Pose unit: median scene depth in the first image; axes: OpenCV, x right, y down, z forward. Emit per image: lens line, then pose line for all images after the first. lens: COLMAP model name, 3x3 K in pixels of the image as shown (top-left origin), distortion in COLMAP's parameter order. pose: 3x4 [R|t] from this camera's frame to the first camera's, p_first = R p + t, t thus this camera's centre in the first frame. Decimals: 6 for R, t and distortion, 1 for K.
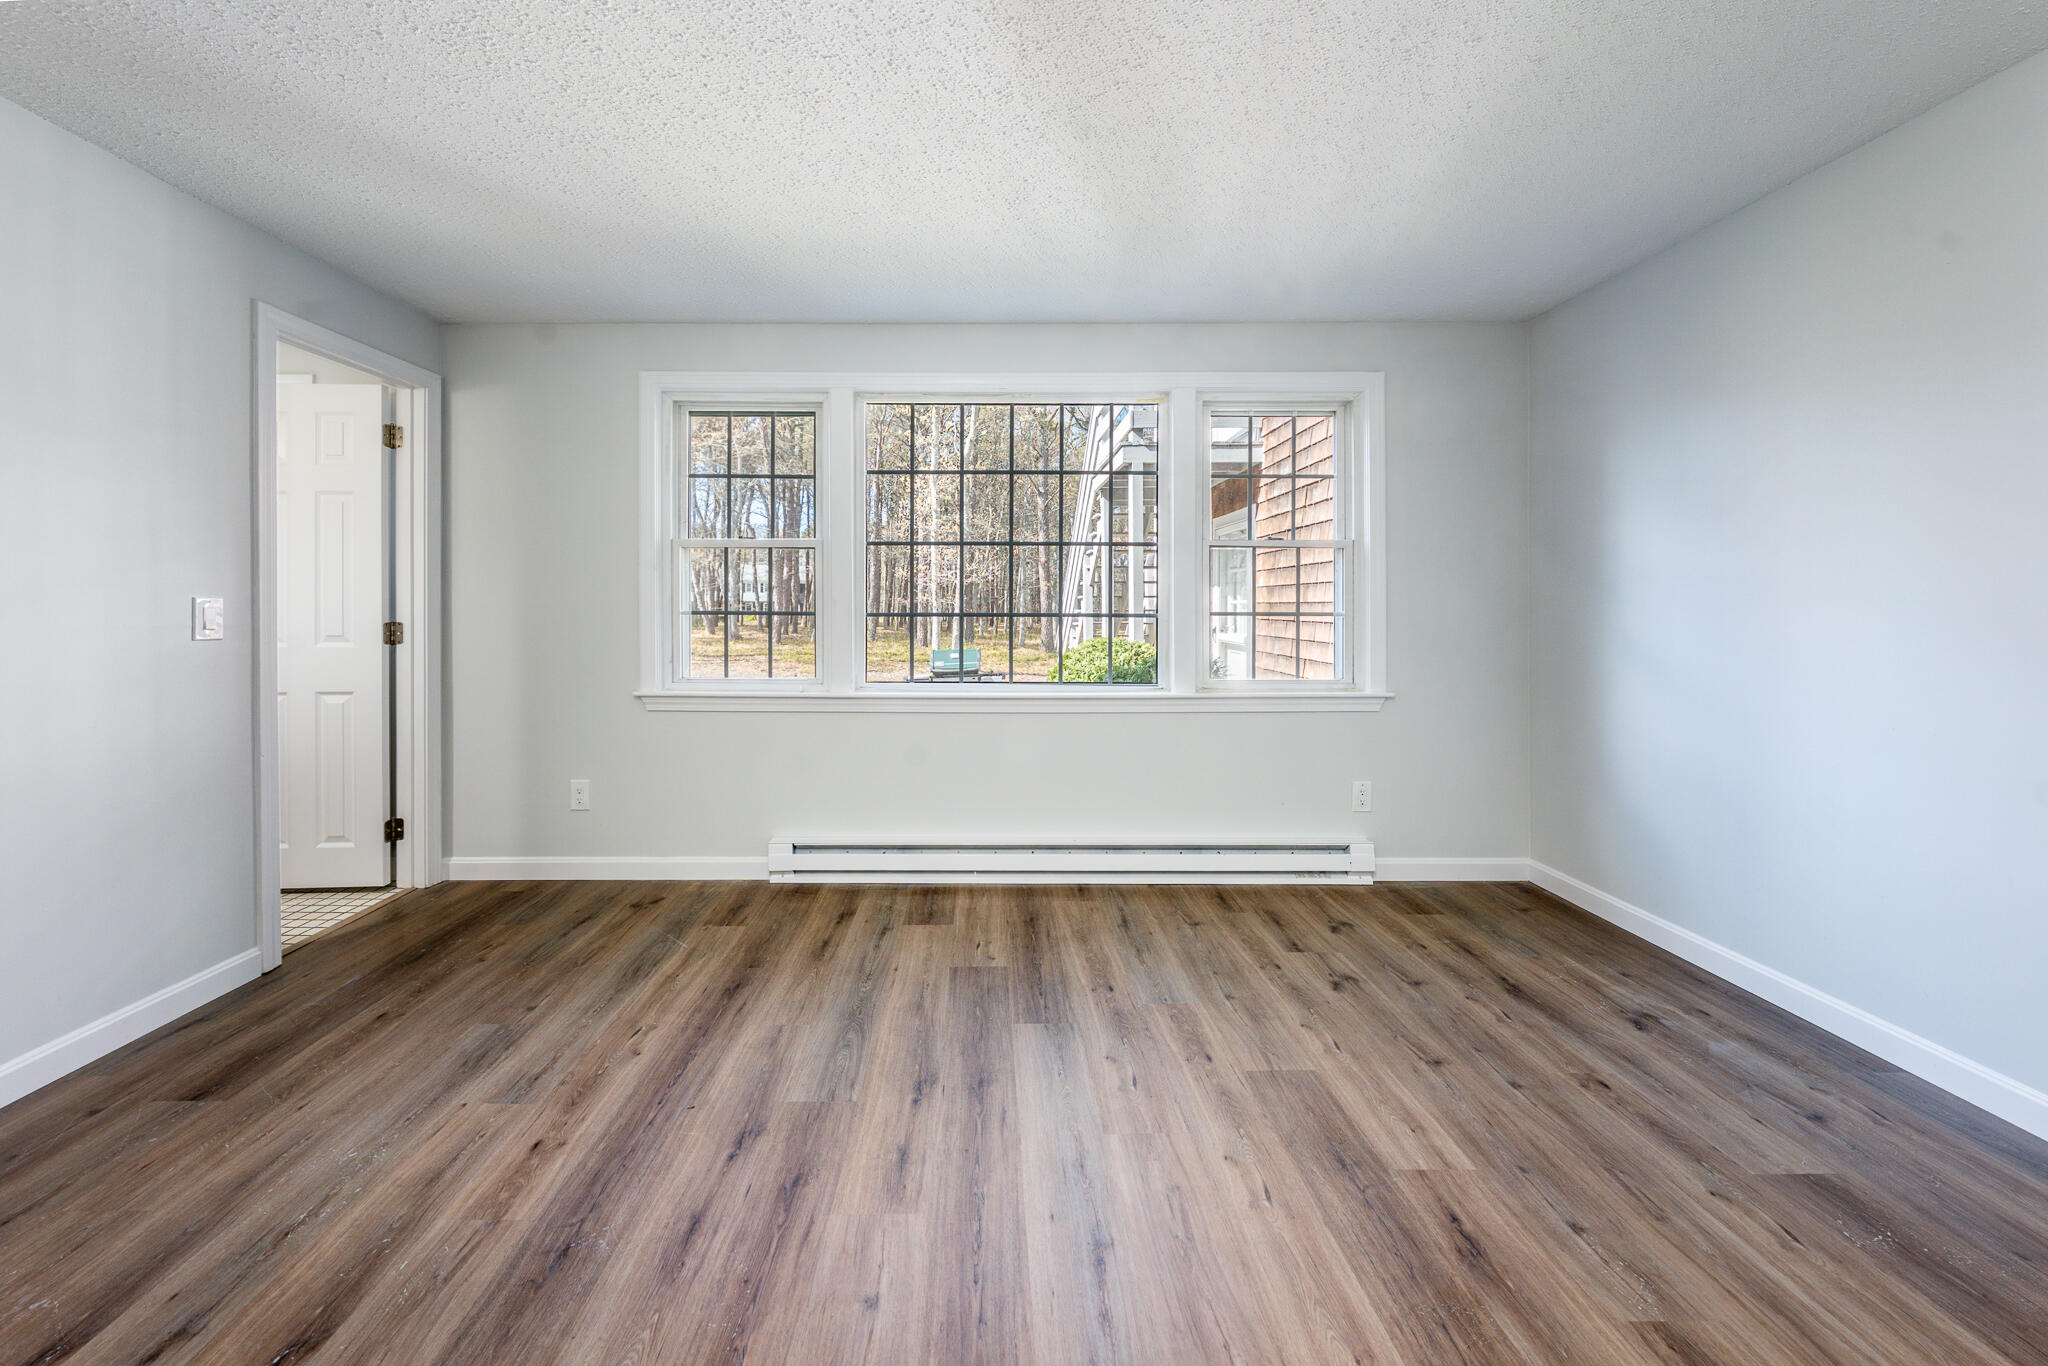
lens RADIAL K [[714.4, 0, 990.6], [0, 714.4, 606.8], [0, 0, 1]] dist [-0.002984, -0.000169]
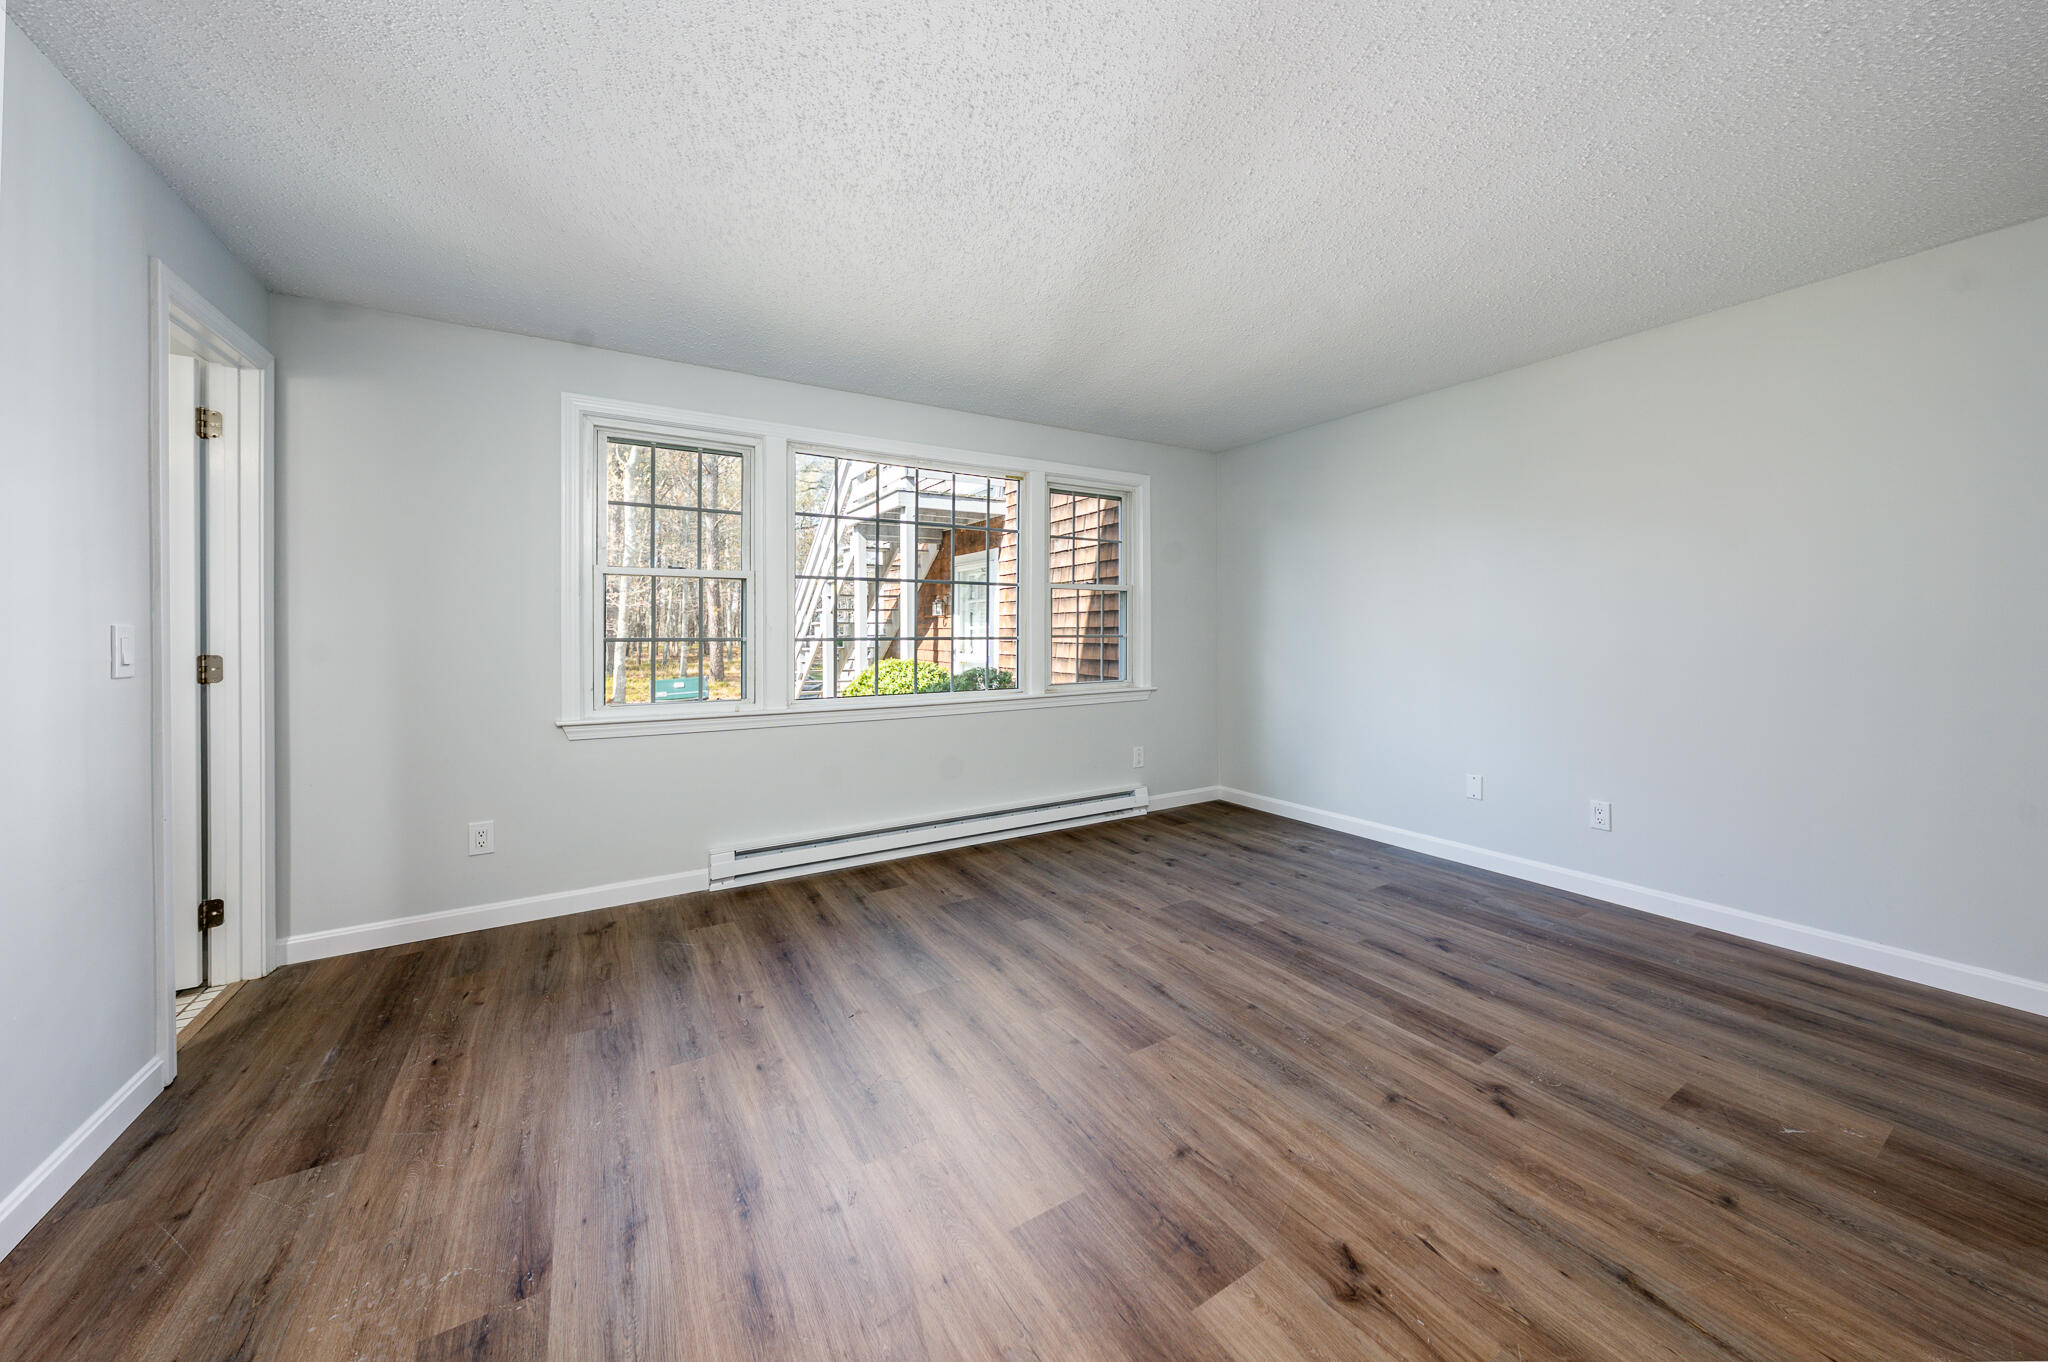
lens RADIAL K [[705.6, 0, 1030.8], [0, 705.6, 631.2], [0, 0, 1]] dist [-0.000933, -0.000070]
pose [[0.855251, -0.004690, 0.518192, -0.496868], [0.005970, 0.999982, -0.000803, 0.001045], [-0.518179, 0.003781, 0.855264, -0.170581]]
